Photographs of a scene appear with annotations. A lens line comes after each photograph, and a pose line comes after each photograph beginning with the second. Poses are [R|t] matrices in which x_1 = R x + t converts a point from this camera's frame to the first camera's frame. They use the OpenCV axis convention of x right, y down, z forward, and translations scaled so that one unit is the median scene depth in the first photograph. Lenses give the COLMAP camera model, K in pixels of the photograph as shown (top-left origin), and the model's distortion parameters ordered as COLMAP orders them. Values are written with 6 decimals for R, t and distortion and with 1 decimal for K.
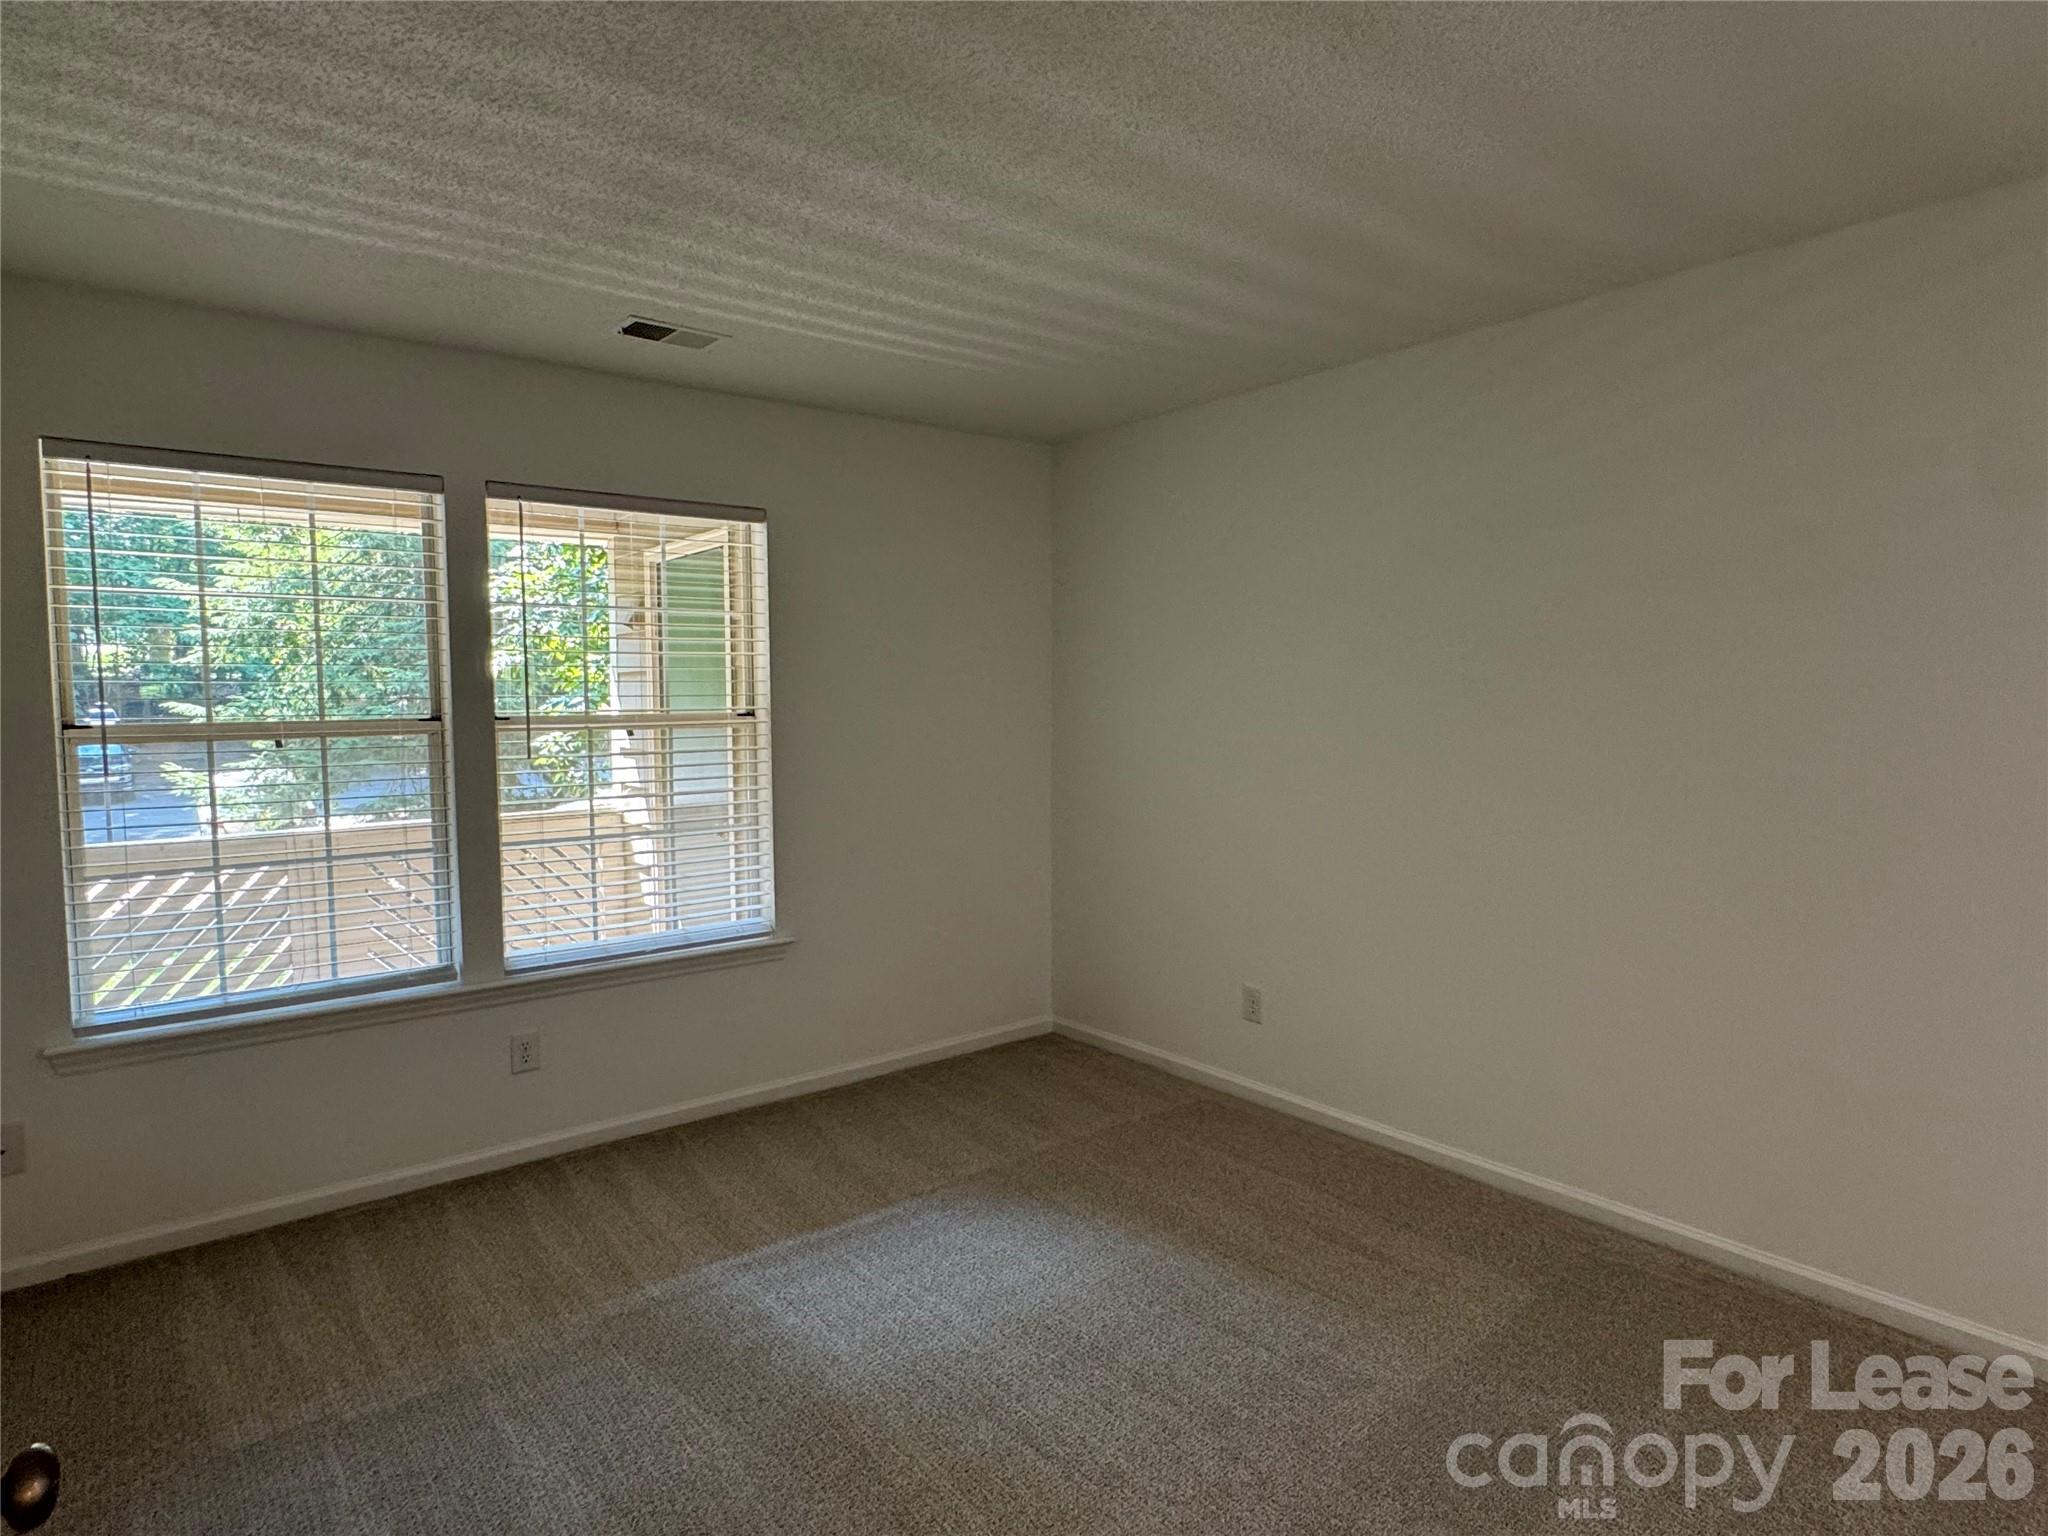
lens RADIAL K [[1135.2, 0, 1024.0], [0, 1135.2, 768.0], [0, 0, 1]] dist [0.002200, 0.000760]
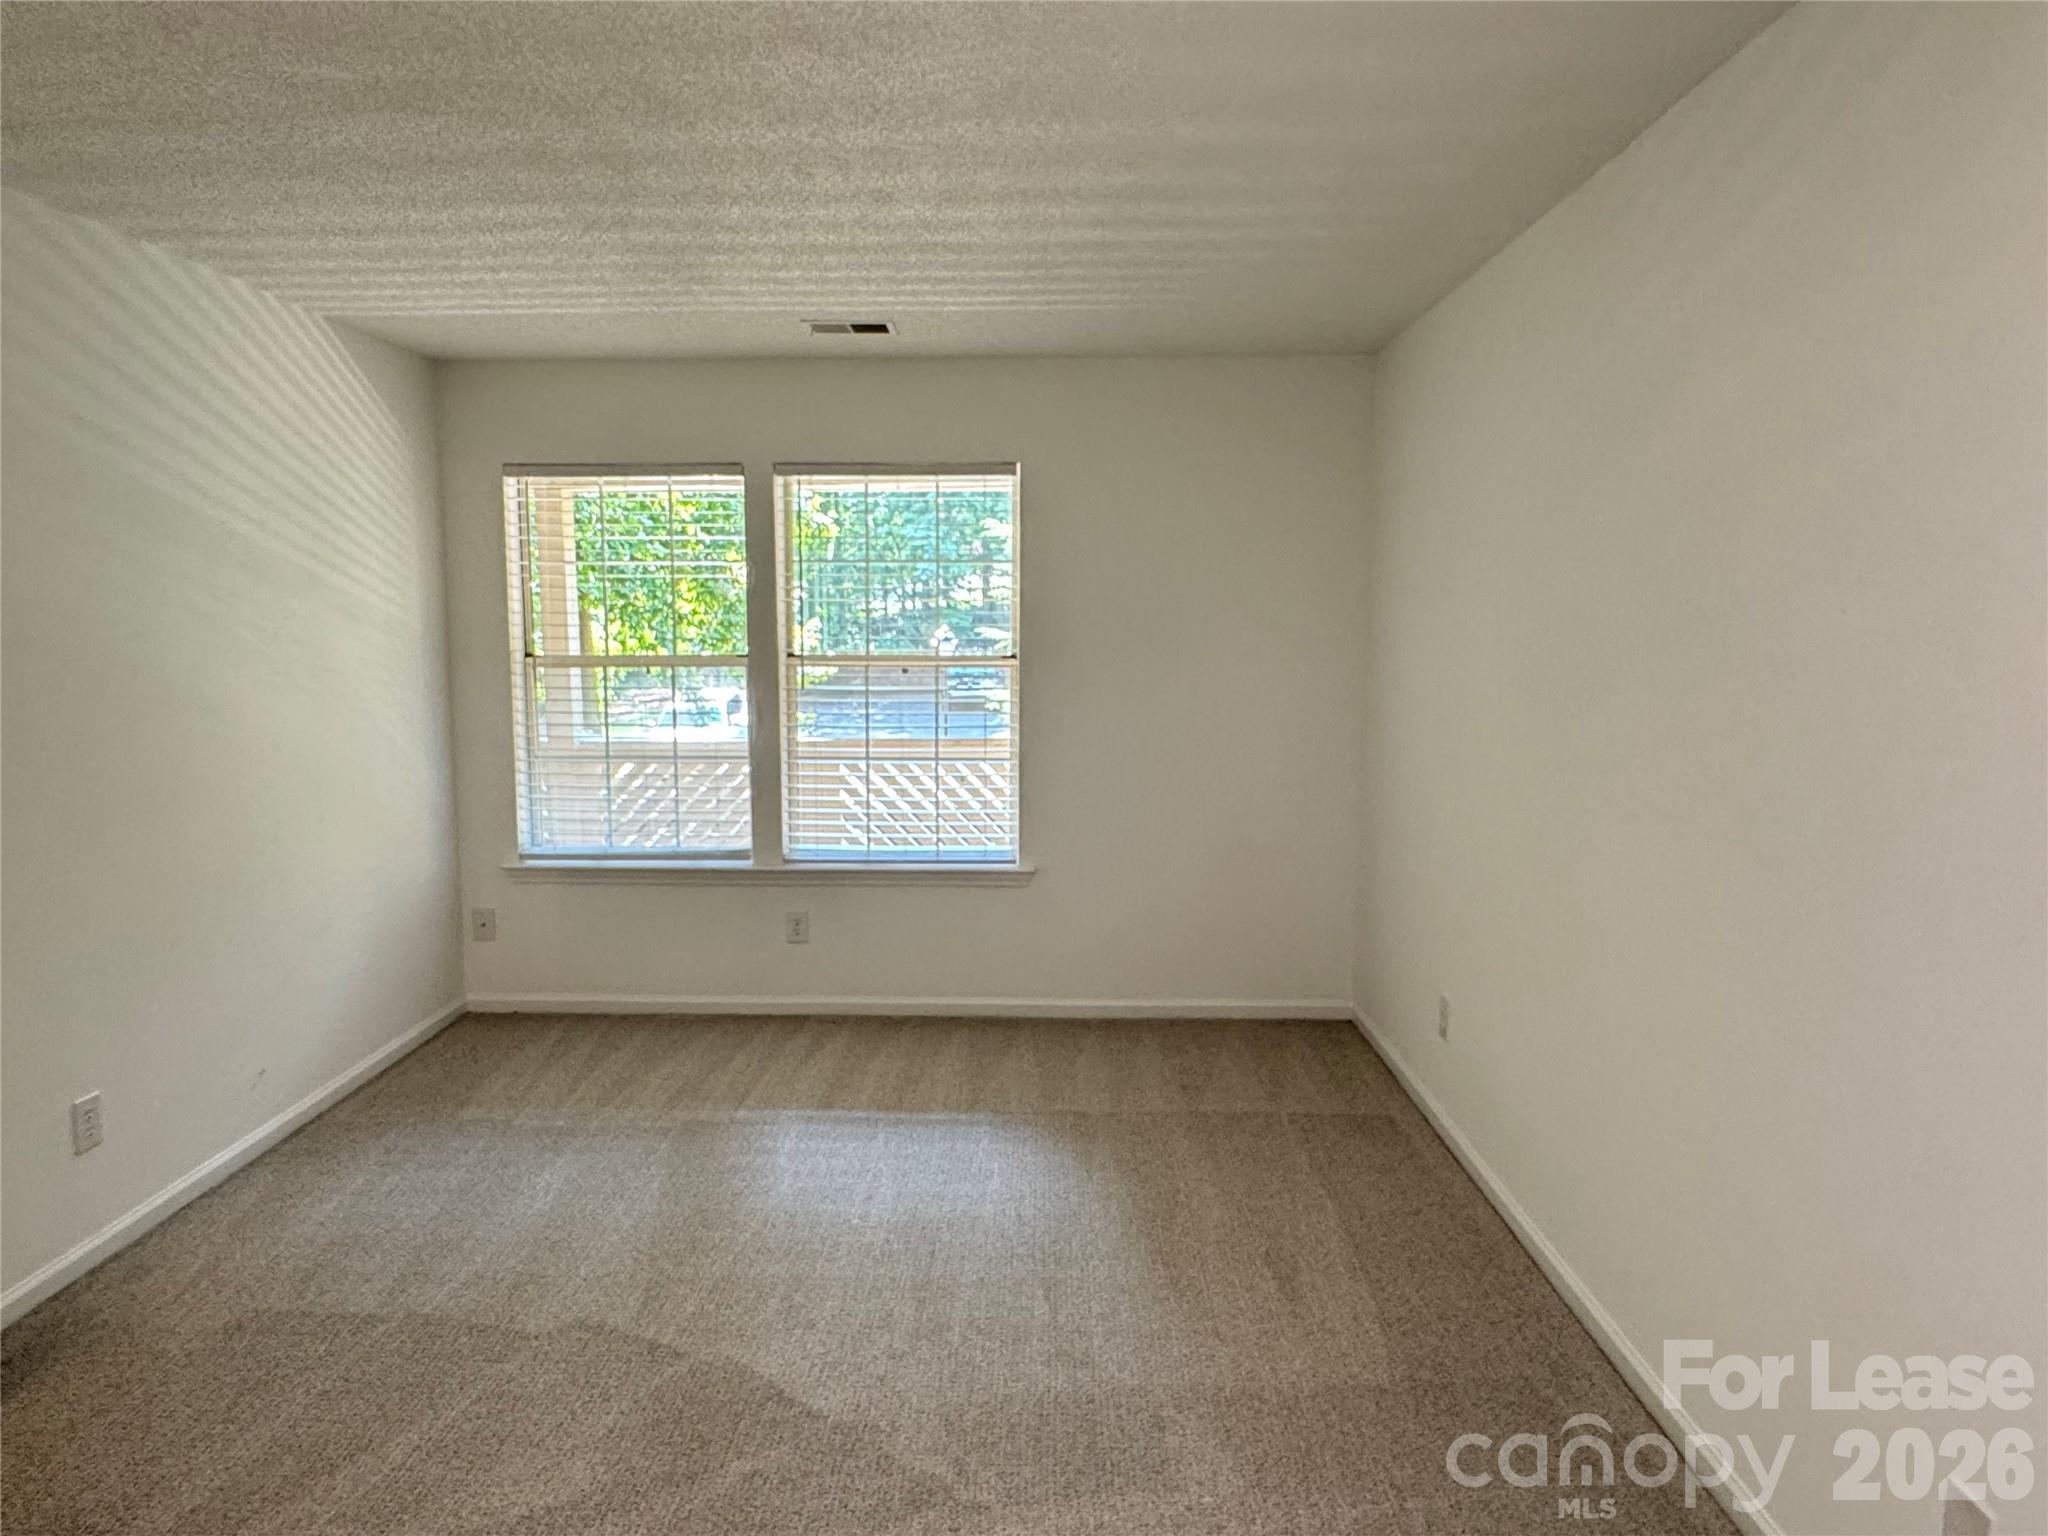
lens RADIAL K [[1305.1, 0, 1024.0], [0, 1305.1, 768.0], [0, 0, 1]] dist [0.031705, 0.000865]
pose [[0.758805, 0.079038, -0.646504, 0.685325], [-0.044097, 0.996566, 0.070078, -0.033023], [0.649823, -0.024666, 0.759685, 0.089179]]
